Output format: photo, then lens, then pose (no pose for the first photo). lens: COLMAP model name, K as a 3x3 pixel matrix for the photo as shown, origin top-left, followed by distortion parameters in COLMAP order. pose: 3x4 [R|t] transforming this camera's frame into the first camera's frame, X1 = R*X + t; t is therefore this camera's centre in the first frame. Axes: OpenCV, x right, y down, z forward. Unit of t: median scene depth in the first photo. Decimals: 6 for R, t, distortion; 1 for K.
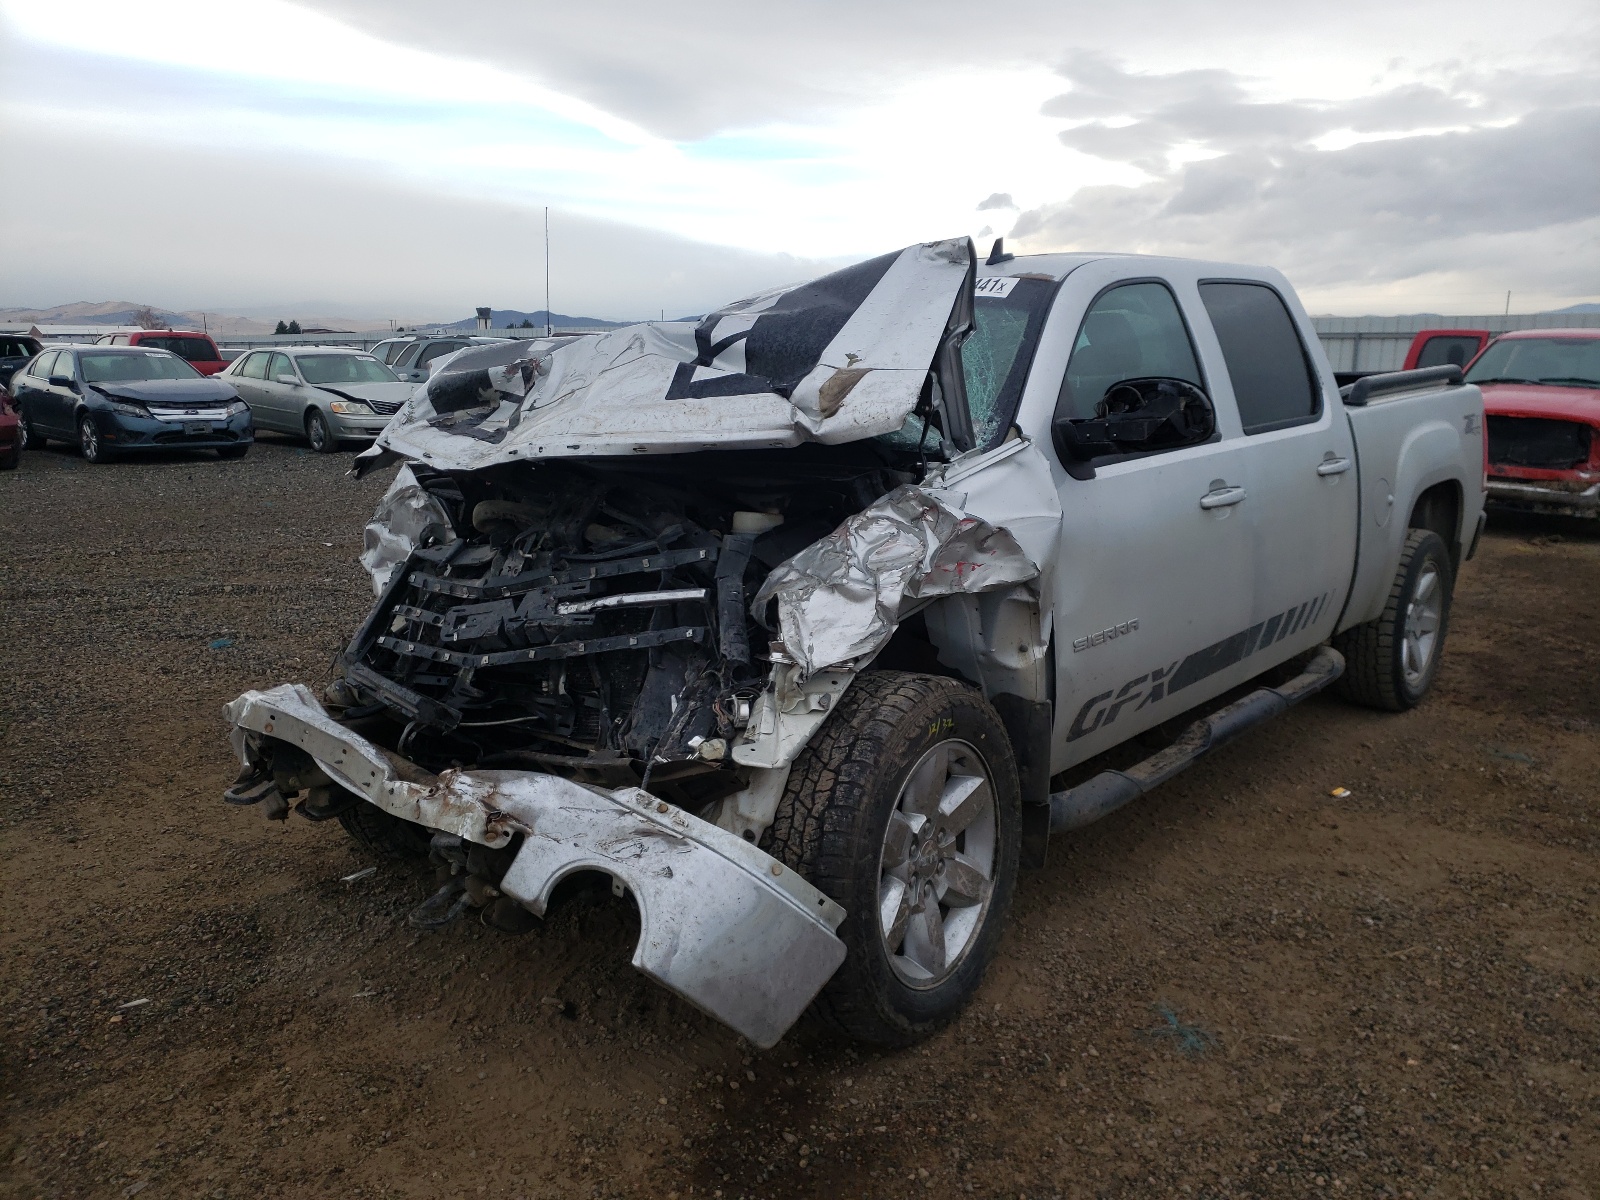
lens RADIAL K [[1240.0, 0, 808.1], [0, 1240.0, 600.3], [0, 0, 1]] dist [0.003456, 0.000023]
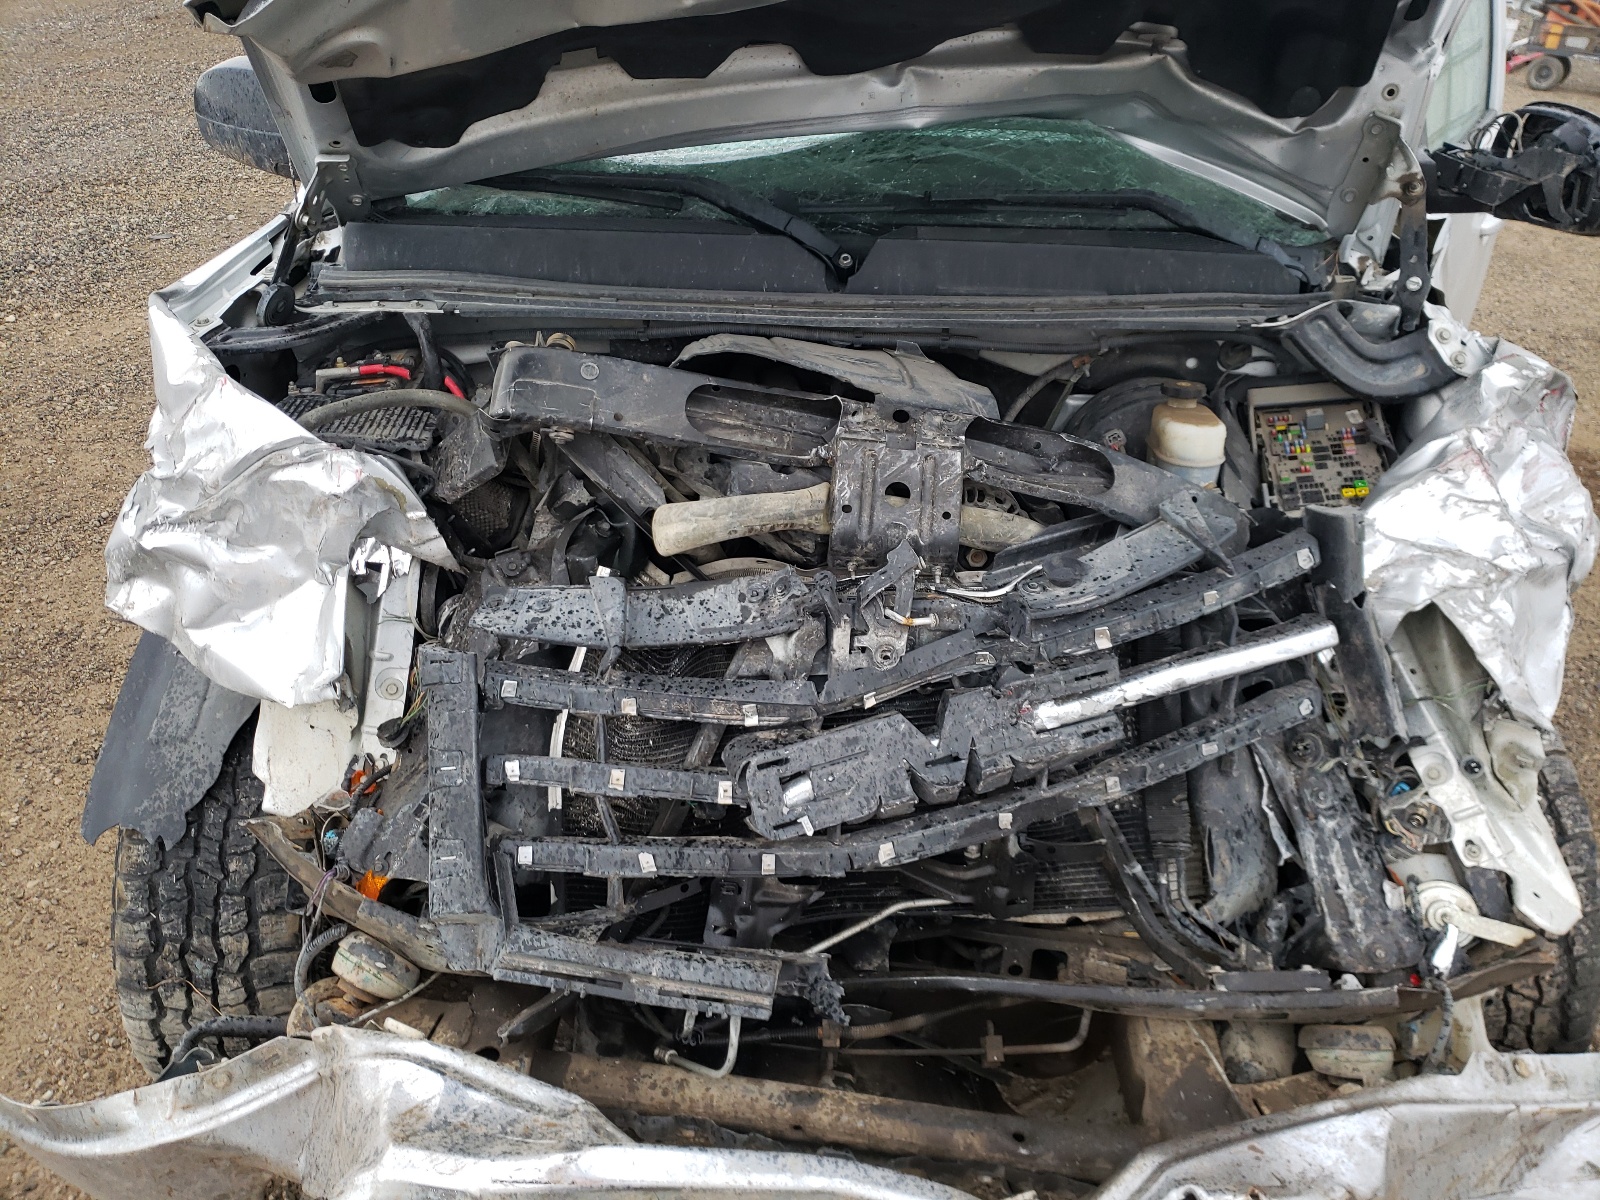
lens RADIAL K [[1240.0, 0, 797.9], [0, 1240.0, 599.1], [0, 0, 1]] dist [0.003456, 0.000023]
pose [[0.808450, -0.282521, 0.516324, -0.474933], [0.095360, 0.928544, 0.358766, -0.205232], [-0.580788, -0.240807, 0.777622, 0.617909]]
